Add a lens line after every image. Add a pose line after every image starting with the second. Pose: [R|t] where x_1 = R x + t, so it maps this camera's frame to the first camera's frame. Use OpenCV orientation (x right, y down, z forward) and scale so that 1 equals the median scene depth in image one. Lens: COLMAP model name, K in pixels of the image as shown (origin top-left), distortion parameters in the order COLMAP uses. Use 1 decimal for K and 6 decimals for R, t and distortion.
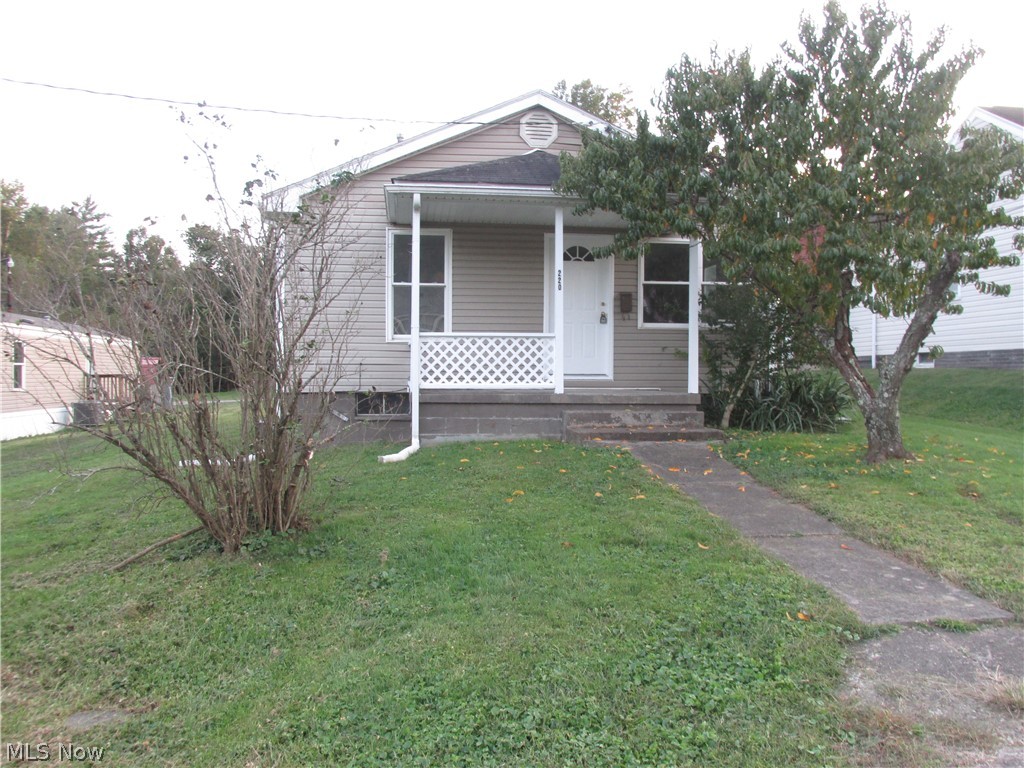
lens RADIAL K [[849.7, 0, 512.0], [0, 849.7, 384.0], [0, 0, 1]] dist [-0.031211, 0.000983]
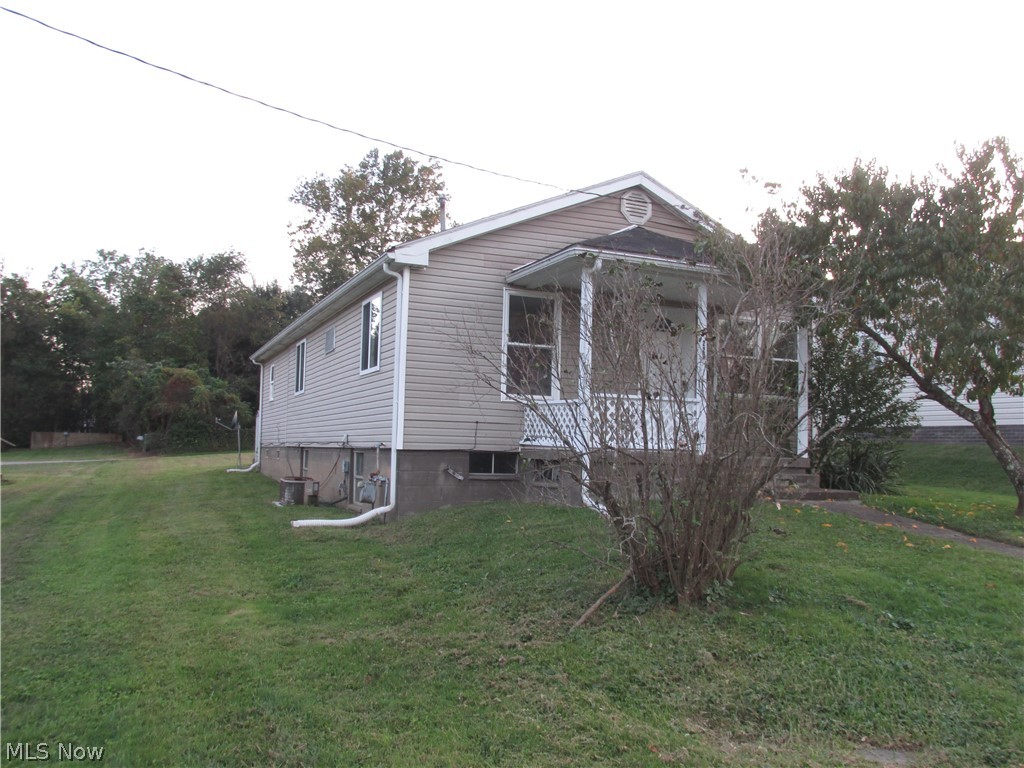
lens RADIAL K [[849.7, 0, 512.0], [0, 849.7, 384.0], [0, 0, 1]] dist [-0.031211, 0.000983]
pose [[0.962642, 0.043030, 0.267336, -0.396881], [-0.021673, 0.996369, -0.082330, 0.012336], [-0.269908, 0.073460, 0.960080, 0.034935]]
